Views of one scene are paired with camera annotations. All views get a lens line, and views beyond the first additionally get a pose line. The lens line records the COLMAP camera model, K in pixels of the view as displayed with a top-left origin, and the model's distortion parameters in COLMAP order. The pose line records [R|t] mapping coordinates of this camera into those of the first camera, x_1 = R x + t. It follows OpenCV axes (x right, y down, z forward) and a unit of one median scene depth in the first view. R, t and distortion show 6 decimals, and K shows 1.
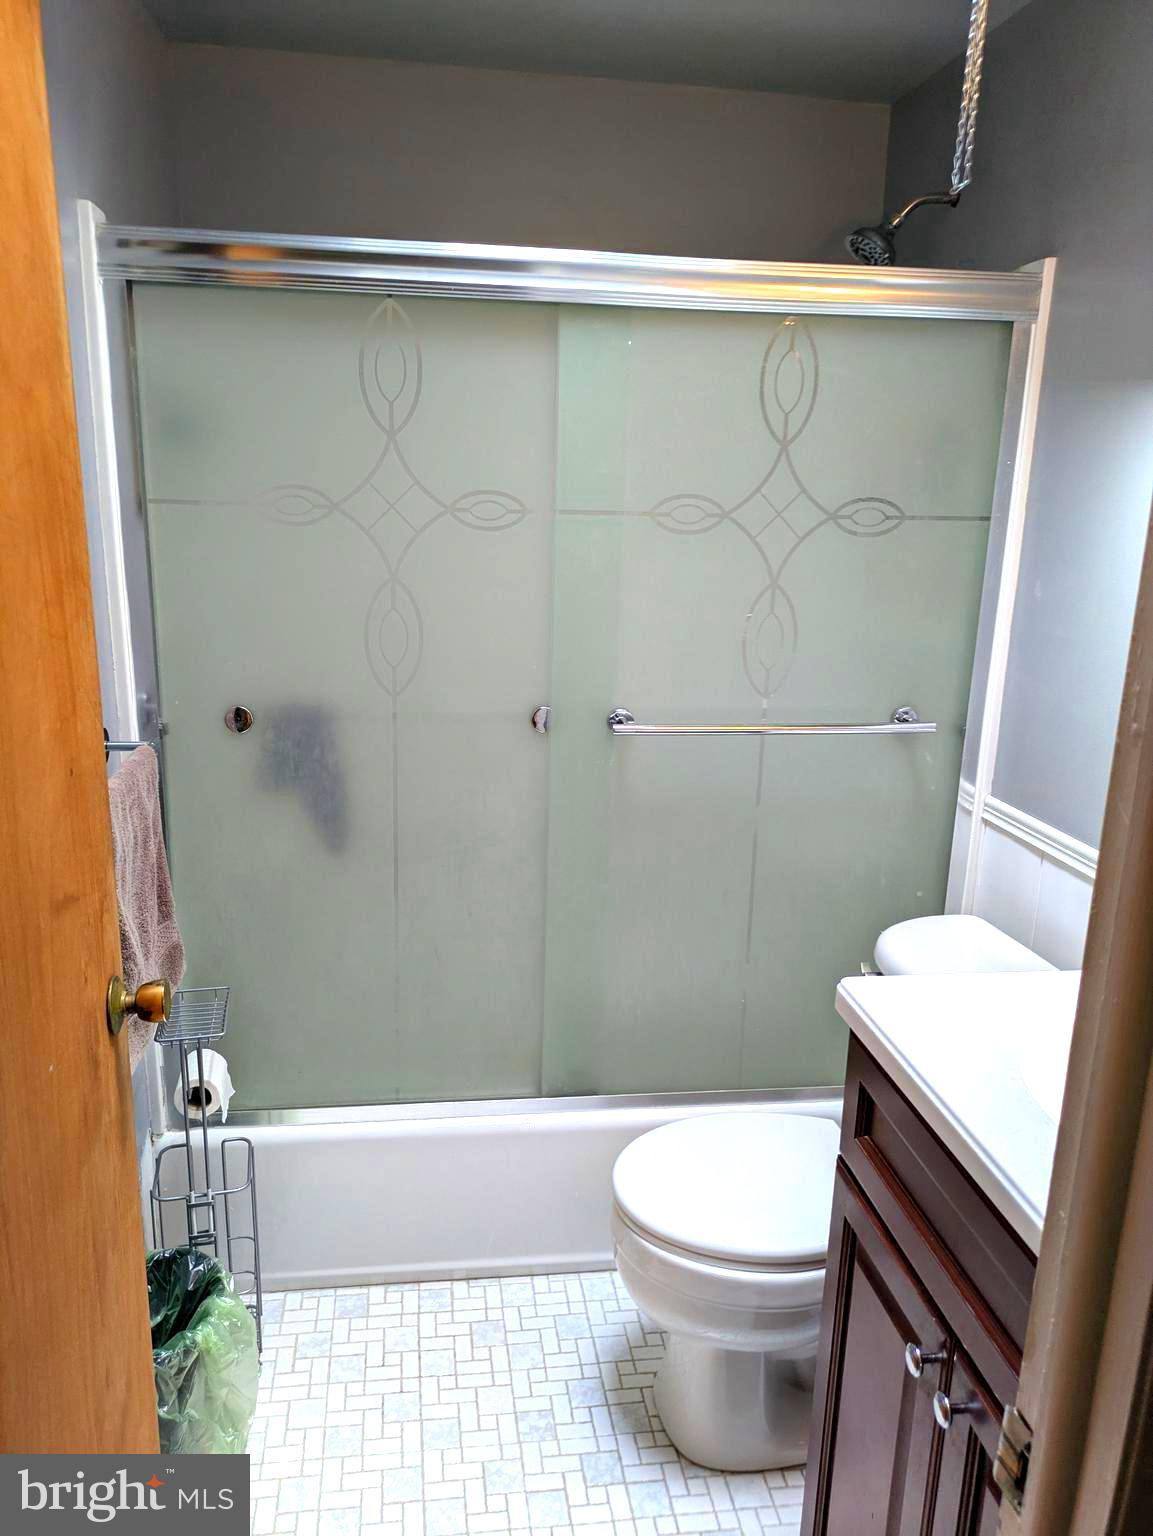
lens RADIAL K [[1114.9, 0, 577.3], [0, 1114.9, 768.4], [0, 0, 1]] dist [0.009095, -0.009337]
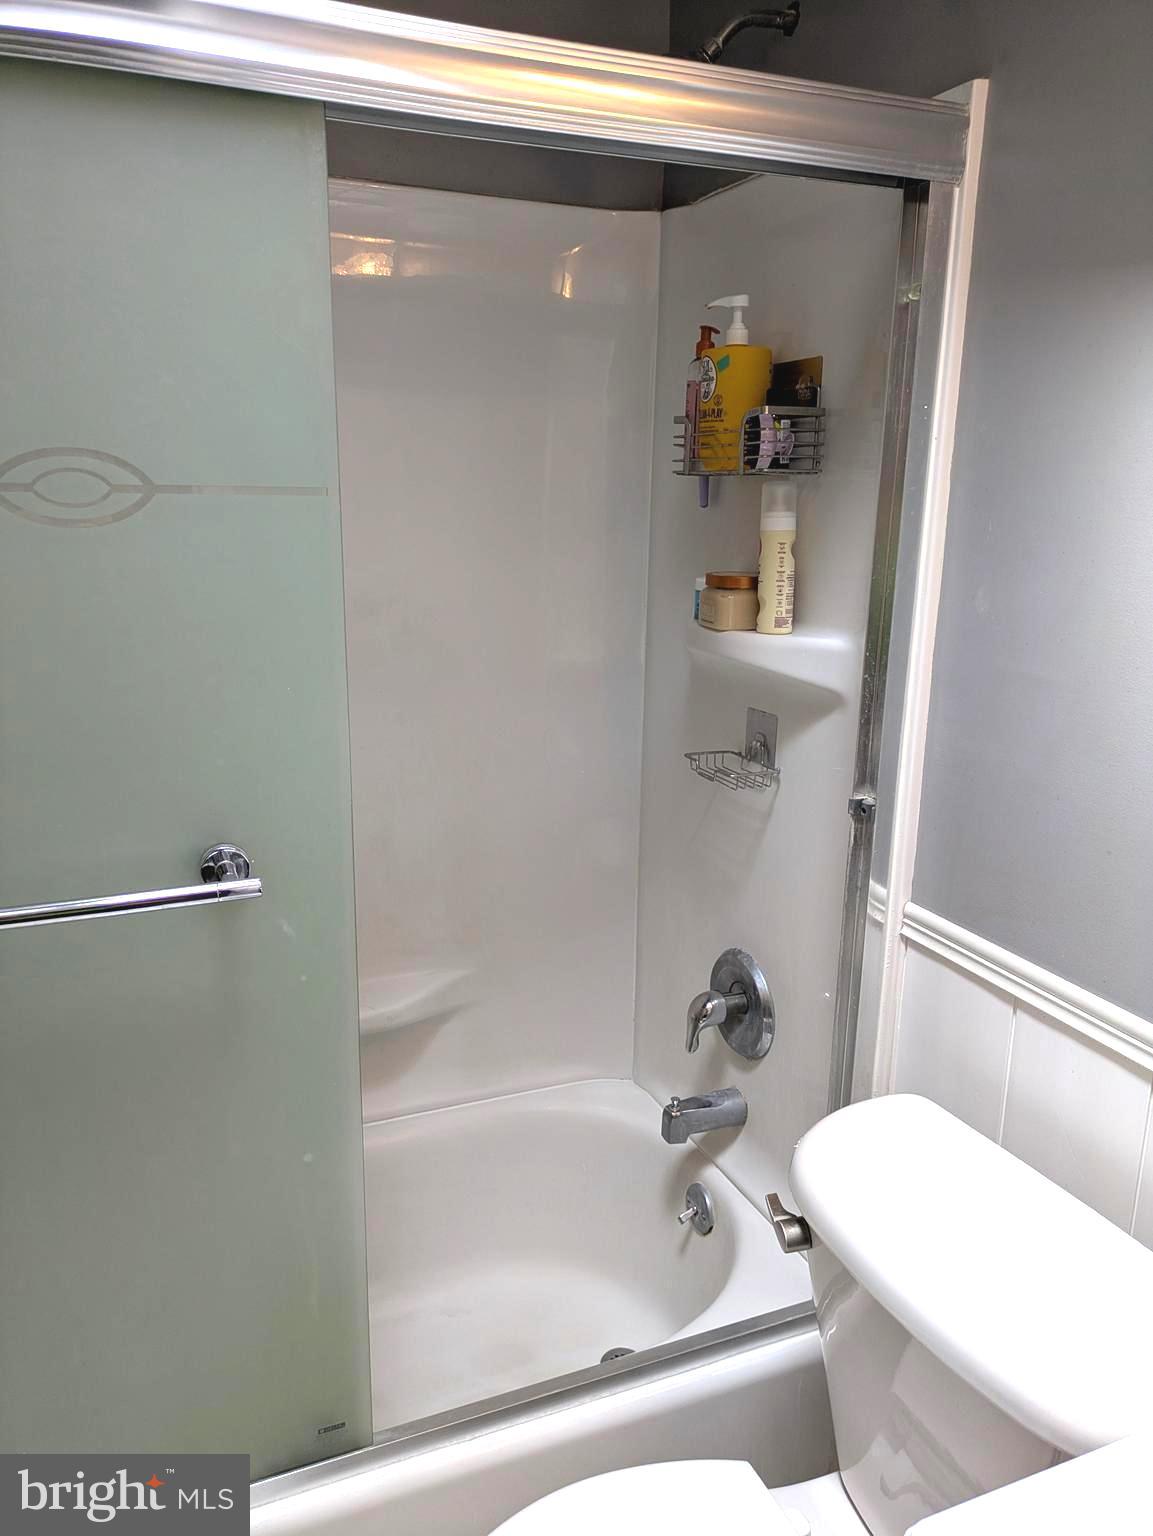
lens RADIAL K [[1114.9, 0, 566.7], [0, 1114.9, 766.4], [0, 0, 1]] dist [0.009095, -0.009337]
pose [[0.970860, -0.070332, 0.229096, 0.018779], [0.066507, 0.997488, 0.024387, -0.092383], [-0.230235, -0.008440, 0.973098, 0.410805]]
